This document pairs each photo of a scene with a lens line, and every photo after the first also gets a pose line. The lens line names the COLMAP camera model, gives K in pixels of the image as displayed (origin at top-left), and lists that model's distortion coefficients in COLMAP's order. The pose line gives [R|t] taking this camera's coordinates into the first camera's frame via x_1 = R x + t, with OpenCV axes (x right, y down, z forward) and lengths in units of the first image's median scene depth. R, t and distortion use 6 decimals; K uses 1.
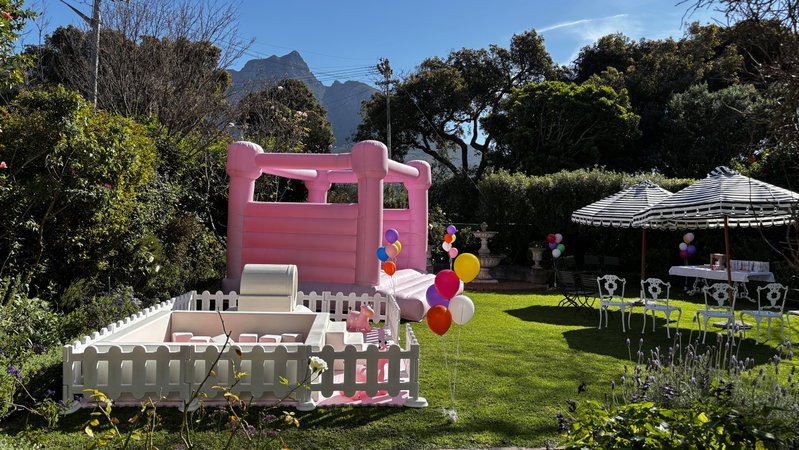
lens RADIAL K [[620.3, 0, 399.5], [0, 620.3, 225.0], [0, 0, 1]] dist [0.048162, -0.058585]
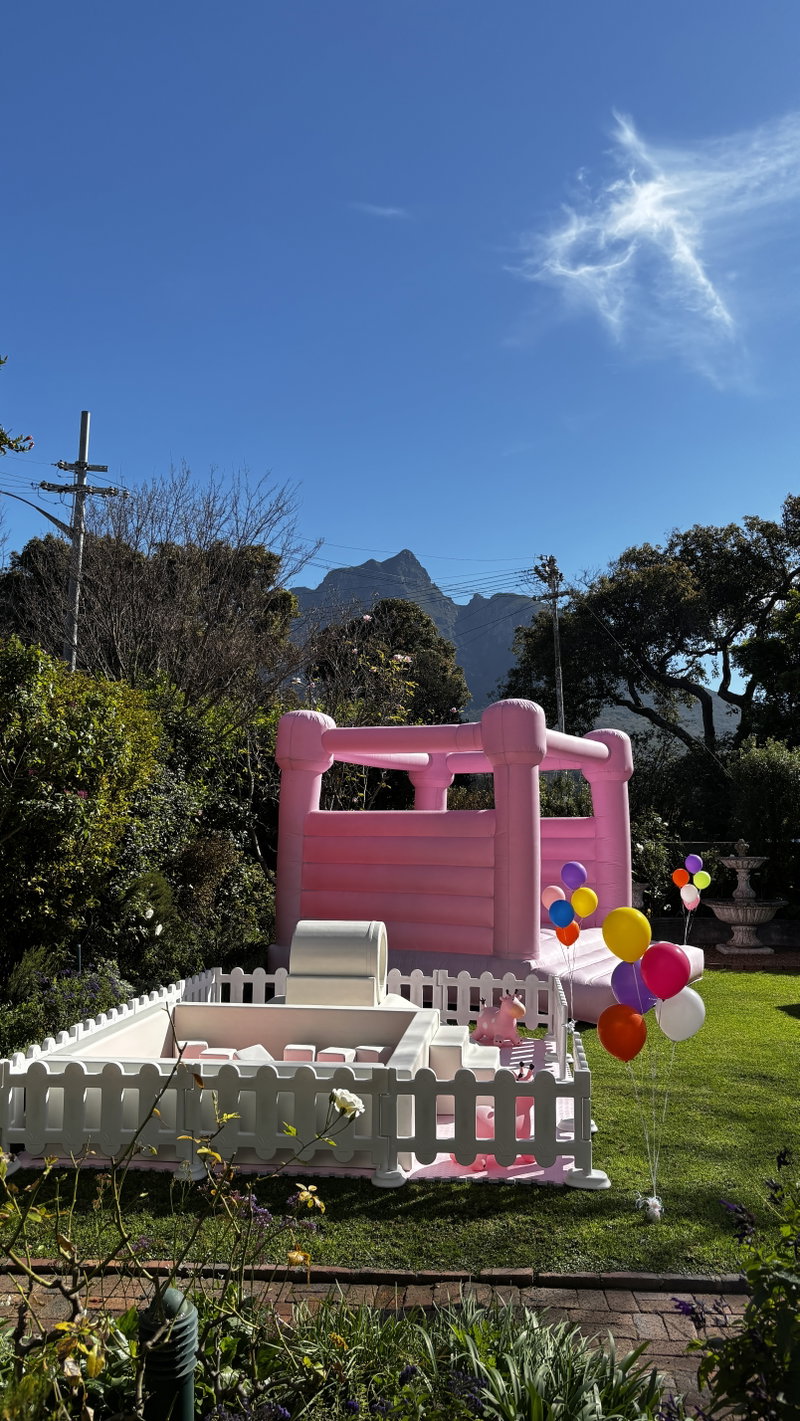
lens RADIAL K [[1103.2, 0, 395.3], [0, 1103.2, 717.5], [0, 0, 1]] dist [0.048162, -0.058585]
pose [[0.983286, -0.038148, -0.178027, 0.023426], [0.017395, 0.993014, -0.116705, -0.002886], [0.181235, 0.111658, 0.977080, -0.011558]]
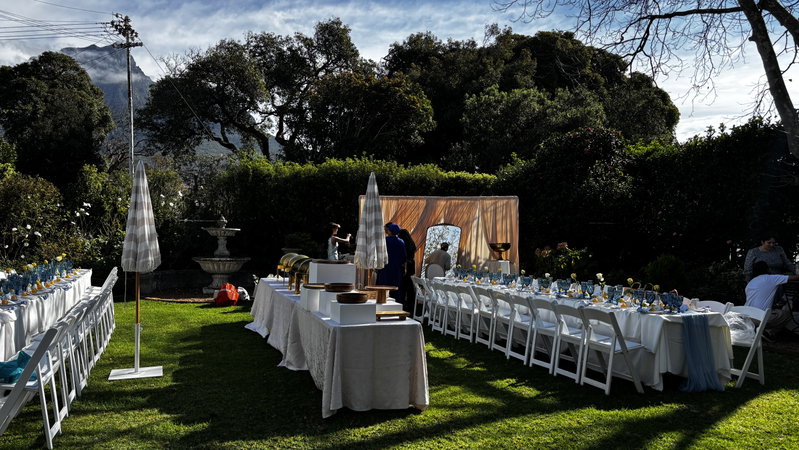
lens RADIAL K [[620.3, 0, 399.5], [0, 620.3, 225.0], [0, 0, 1]] dist [0.048162, -0.058585]
pose [[0.968409, 0.010427, 0.249151, 0.211992], [-0.007699, 0.999899, -0.011924, 0.019182], [-0.249250, 0.009629, 0.968391, 0.224103]]
